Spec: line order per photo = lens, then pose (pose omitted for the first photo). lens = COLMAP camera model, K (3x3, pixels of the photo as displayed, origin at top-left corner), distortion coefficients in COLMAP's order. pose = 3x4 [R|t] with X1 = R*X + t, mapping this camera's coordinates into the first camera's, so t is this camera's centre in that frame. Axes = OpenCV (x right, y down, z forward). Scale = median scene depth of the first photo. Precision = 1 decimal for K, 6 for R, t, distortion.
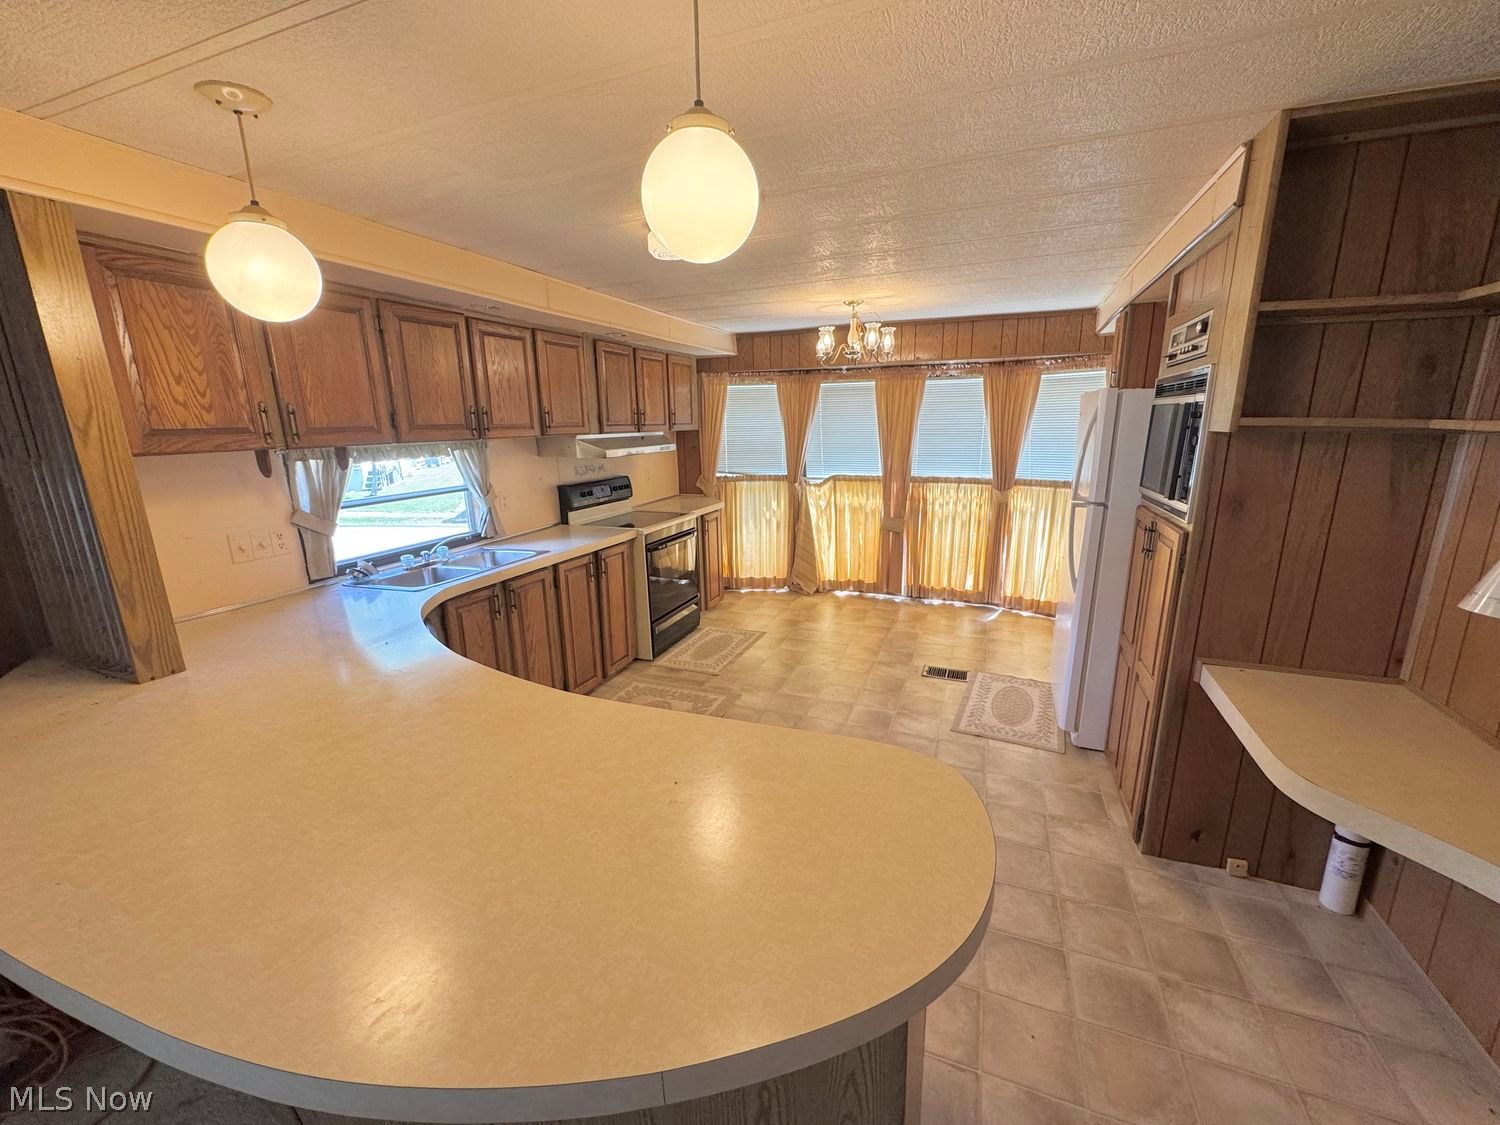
lens RADIAL K [[596.2, 0, 752.5], [0, 596.2, 558.1], [0, 0, 1]] dist [-0.007559, 0.001018]
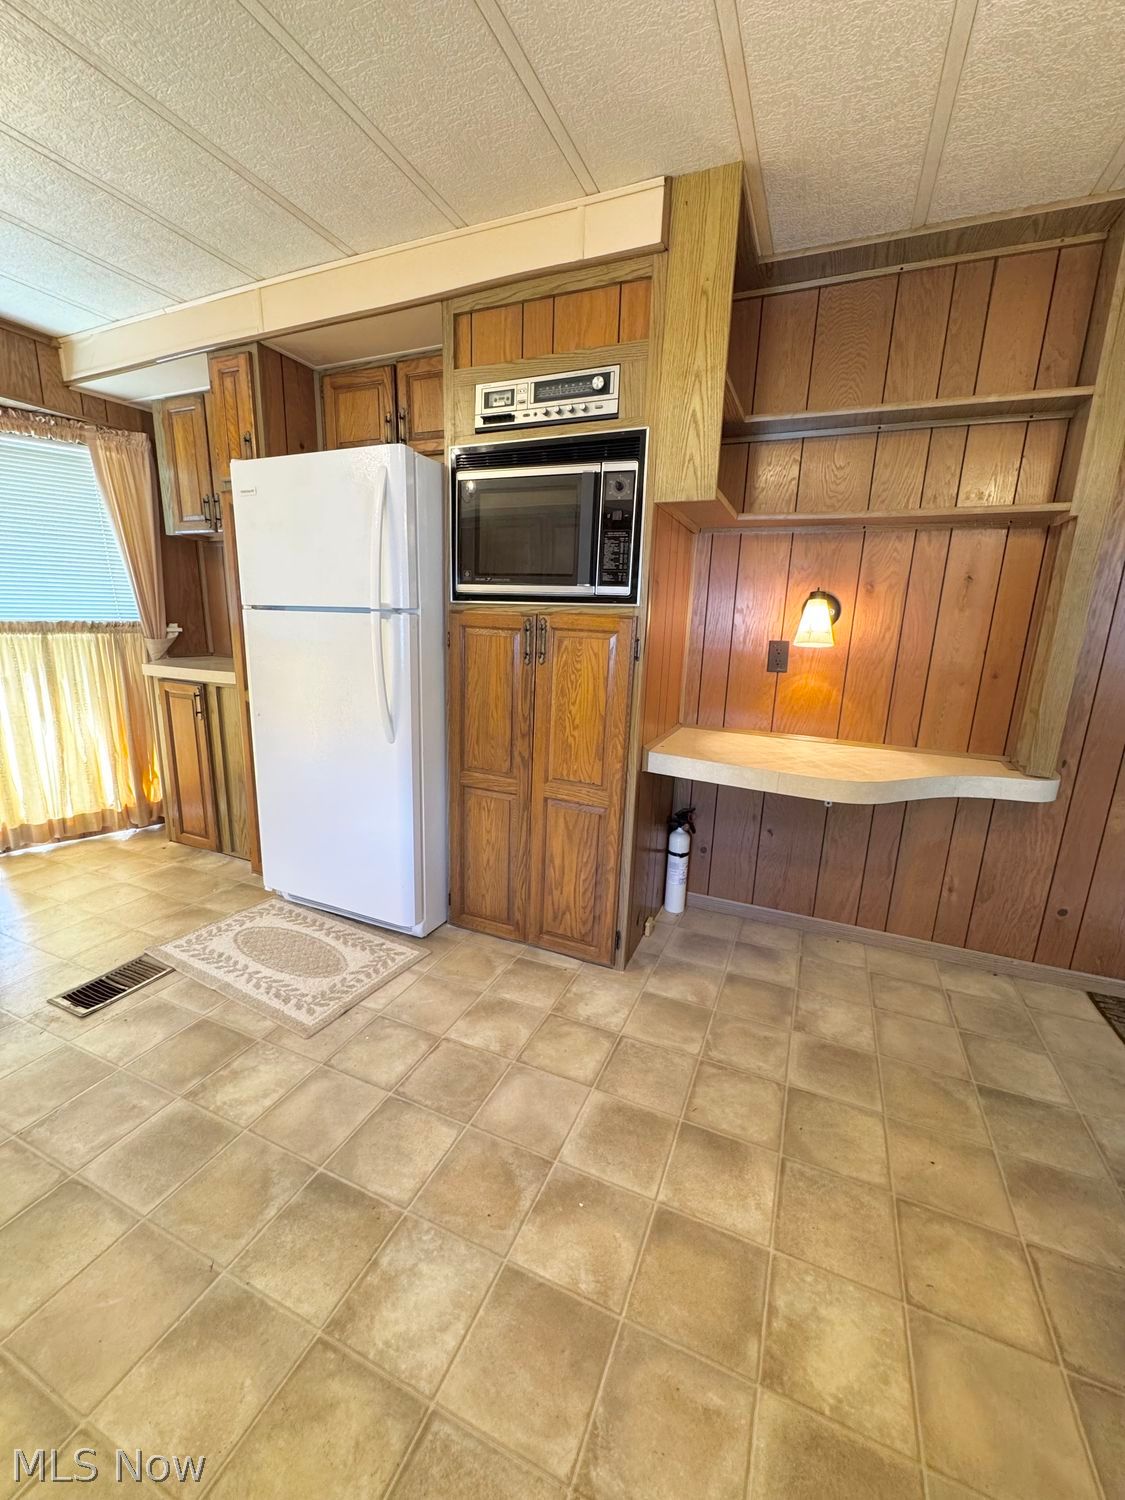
lens RADIAL K [[596.2, 0, 562.9], [0, 596.2, 748.7], [0, 0, 1]] dist [-0.007559, 0.001018]
pose [[0.036305, -0.203580, 0.978385, -0.129491], [0.191246, 0.962351, 0.193147, -0.027182], [-0.980870, 0.180100, 0.073872, 0.620146]]
